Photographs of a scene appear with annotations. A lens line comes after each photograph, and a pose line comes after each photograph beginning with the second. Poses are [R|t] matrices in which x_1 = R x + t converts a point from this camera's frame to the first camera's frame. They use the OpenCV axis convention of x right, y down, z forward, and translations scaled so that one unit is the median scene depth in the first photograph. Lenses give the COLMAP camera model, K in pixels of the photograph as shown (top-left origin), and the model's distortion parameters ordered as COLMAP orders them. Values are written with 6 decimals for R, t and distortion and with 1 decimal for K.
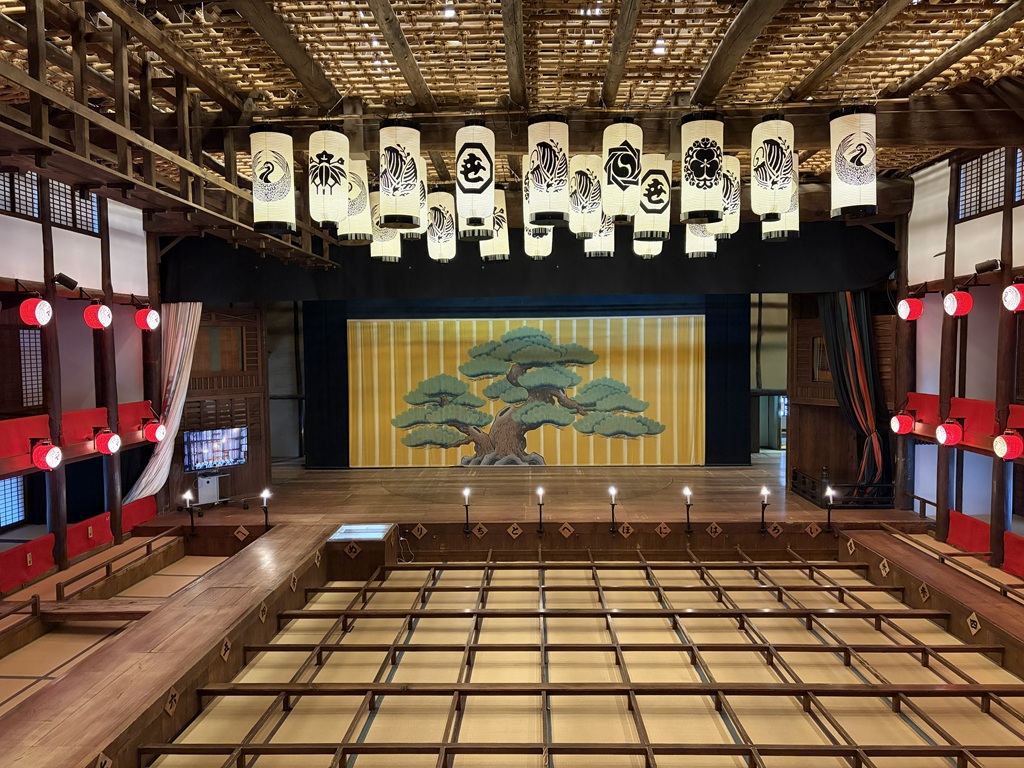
lens RADIAL K [[767.1, 0, 510.9], [0, 767.1, 385.6], [0, 0, 1]] dist [0.046727, -0.050023]
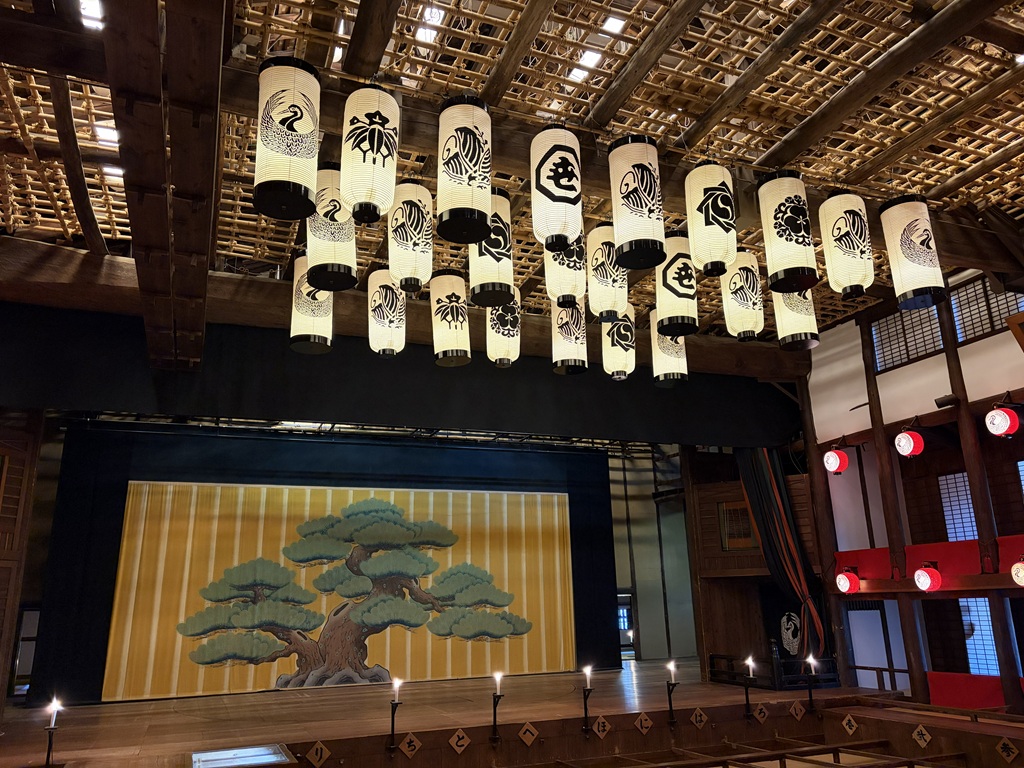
lens RADIAL K [[767.1, 0, 504.6], [0, 767.1, 383.0], [0, 0, 1]] dist [0.046727, -0.050023]
pose [[0.916096, 0.102653, 0.387595, -0.324483], [0.033792, 0.943466, -0.329742, 0.144500], [-0.399531, 0.315174, 0.860837, 0.353685]]
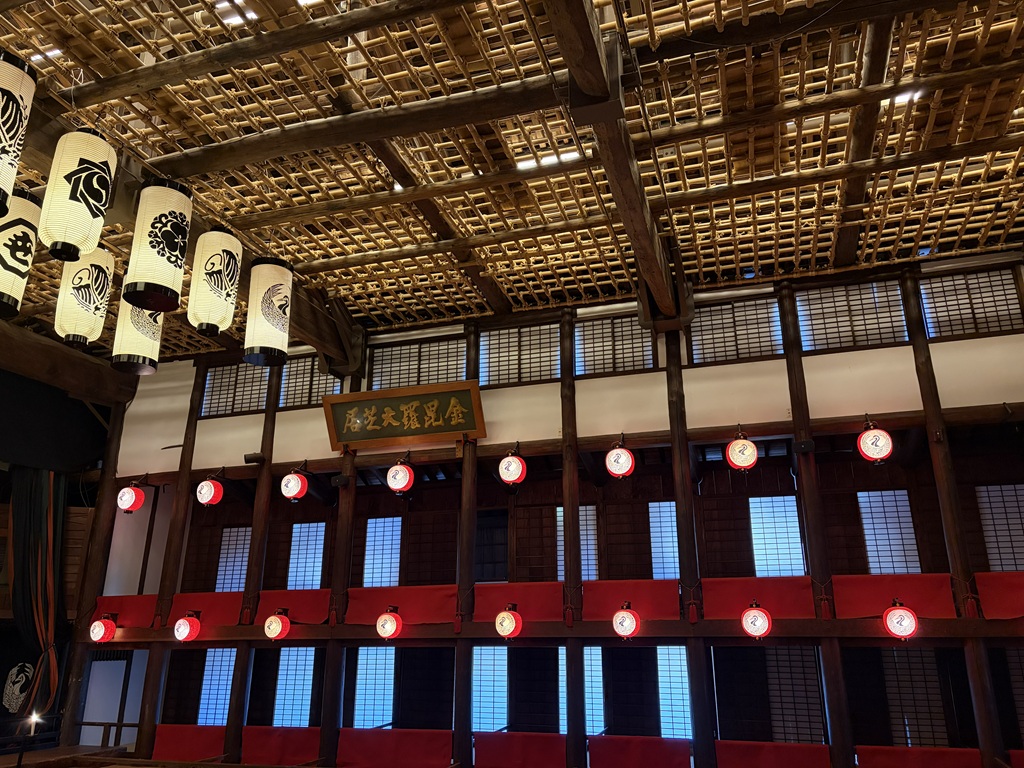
lens RADIAL K [[767.1, 0, 520.5], [0, 767.1, 385.5], [0, 0, 1]] dist [0.046727, -0.050023]
pose [[0.262995, 0.312949, 0.912632, -0.305659], [0.055075, 0.939519, -0.338040, 0.137895], [-0.963224, 0.139166, 0.229853, 0.390927]]
